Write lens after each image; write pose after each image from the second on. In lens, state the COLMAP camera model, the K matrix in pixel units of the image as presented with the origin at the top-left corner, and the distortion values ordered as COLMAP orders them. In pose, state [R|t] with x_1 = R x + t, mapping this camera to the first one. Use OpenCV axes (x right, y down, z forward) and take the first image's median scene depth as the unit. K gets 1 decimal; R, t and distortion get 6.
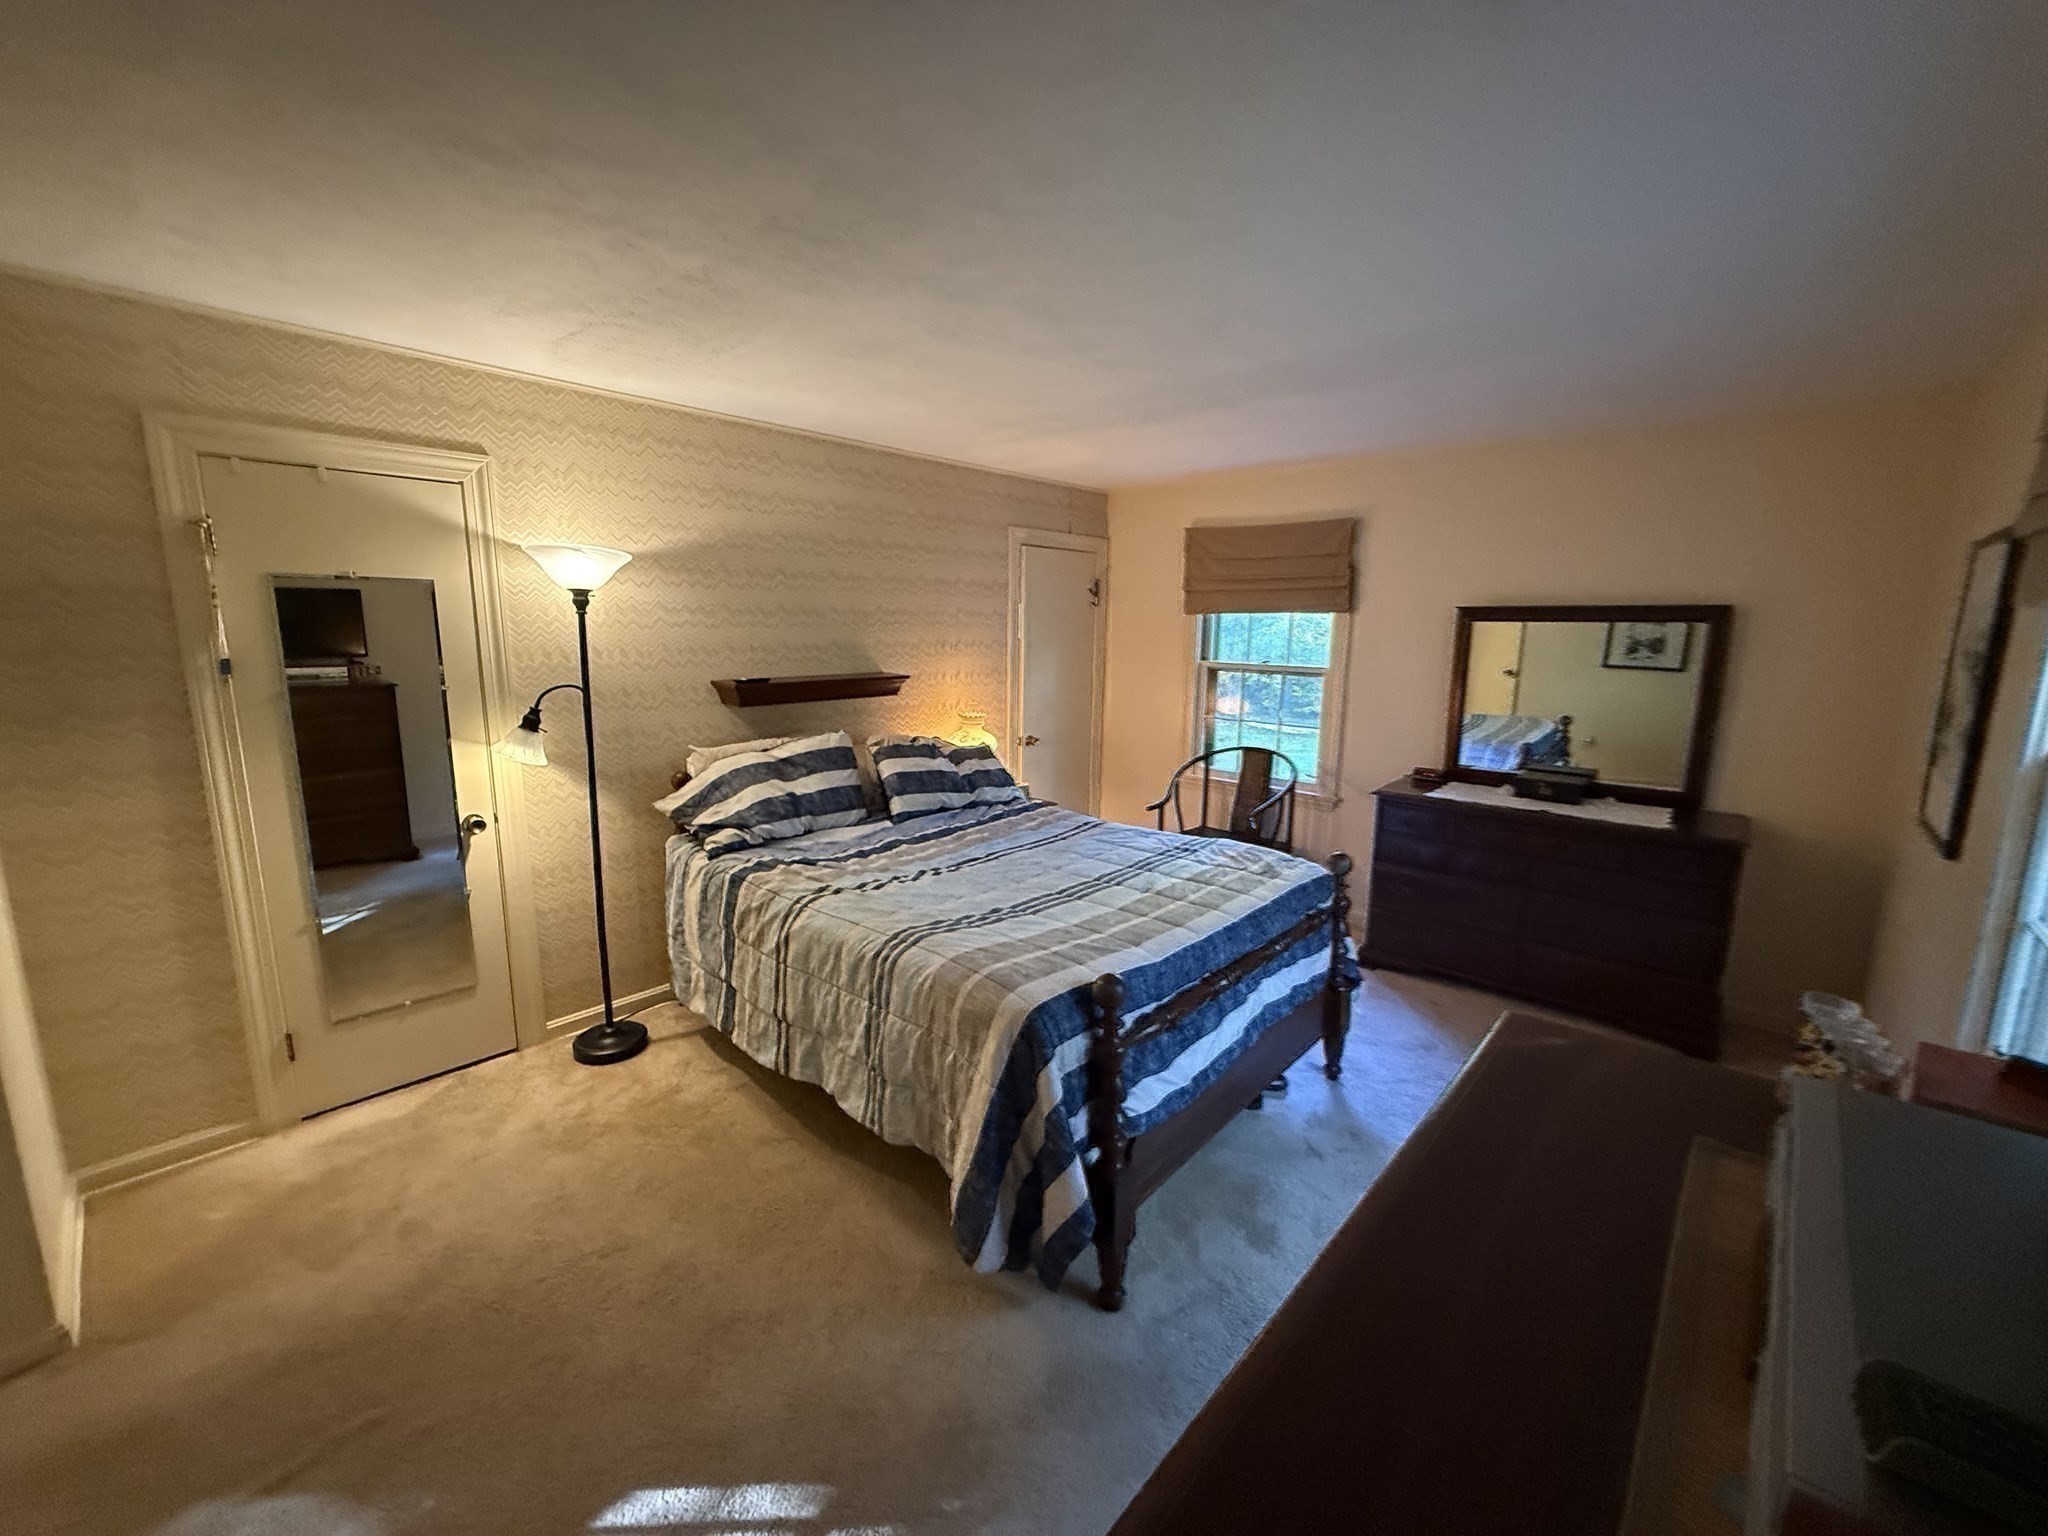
lens RADIAL K [[812.6, 0, 1021.2], [0, 812.6, 762.4], [0, 0, 1]] dist [-0.000986, -0.000463]
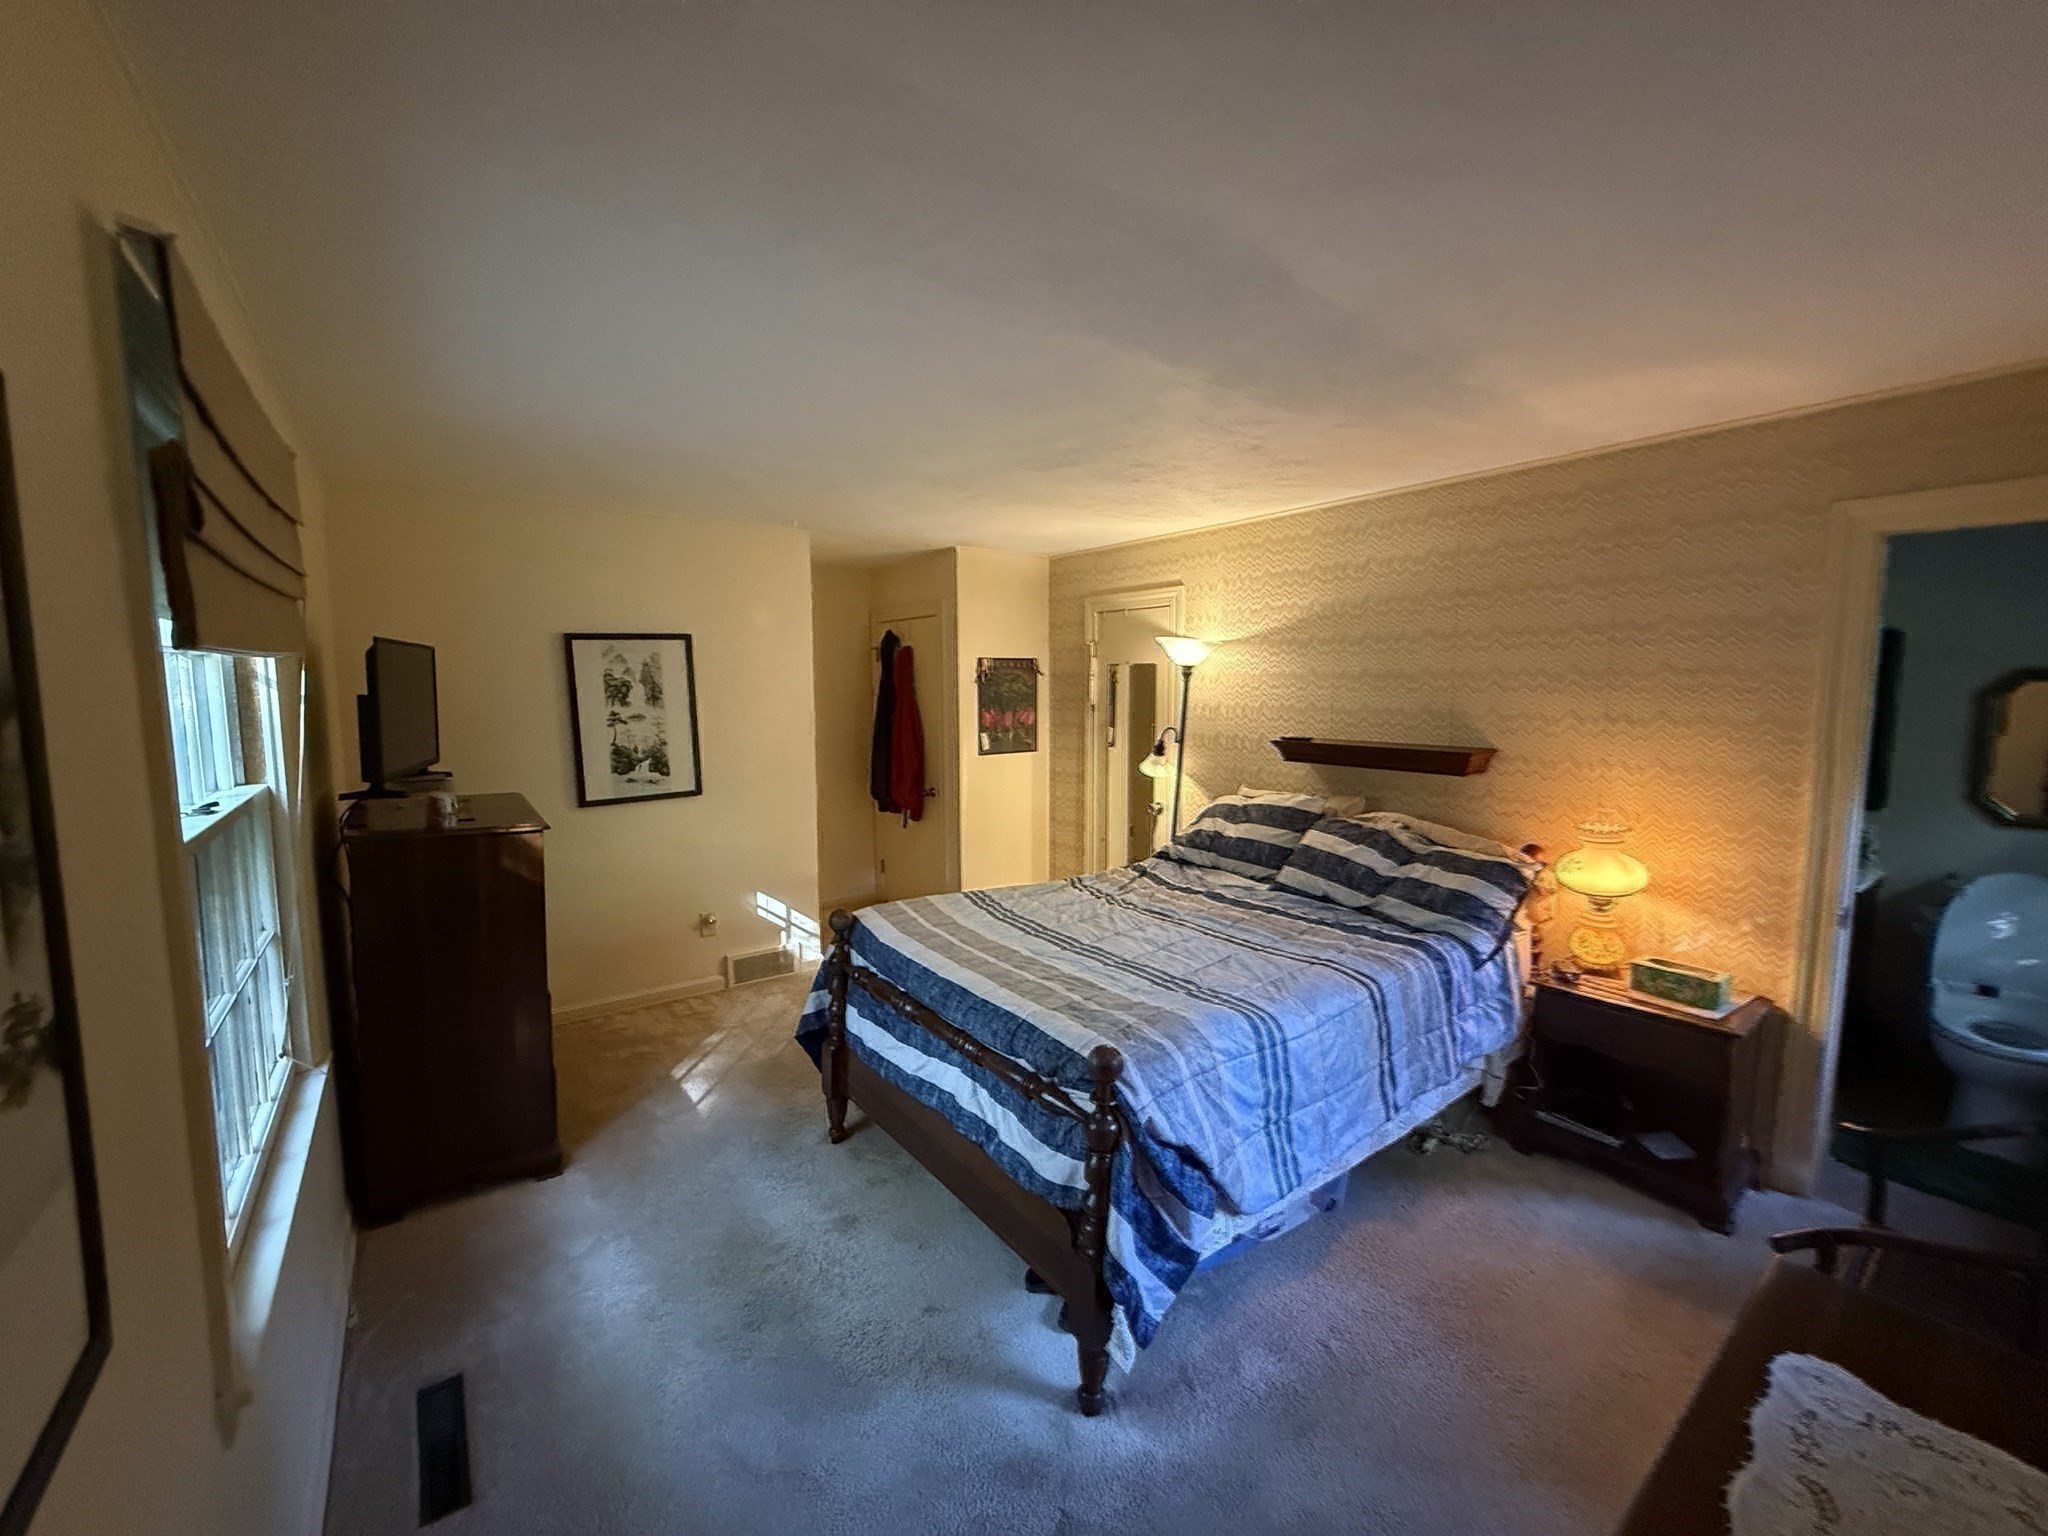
lens RADIAL K [[812.6, 0, 1021.3], [0, 812.6, 769.7], [0, 0, 1]] dist [-0.000986, -0.000463]
pose [[-0.184923, 0.096470, -0.978007, 0.901876], [-0.164529, 0.978086, 0.127587, -0.151710], [0.968883, 0.184504, -0.164999, 0.901942]]
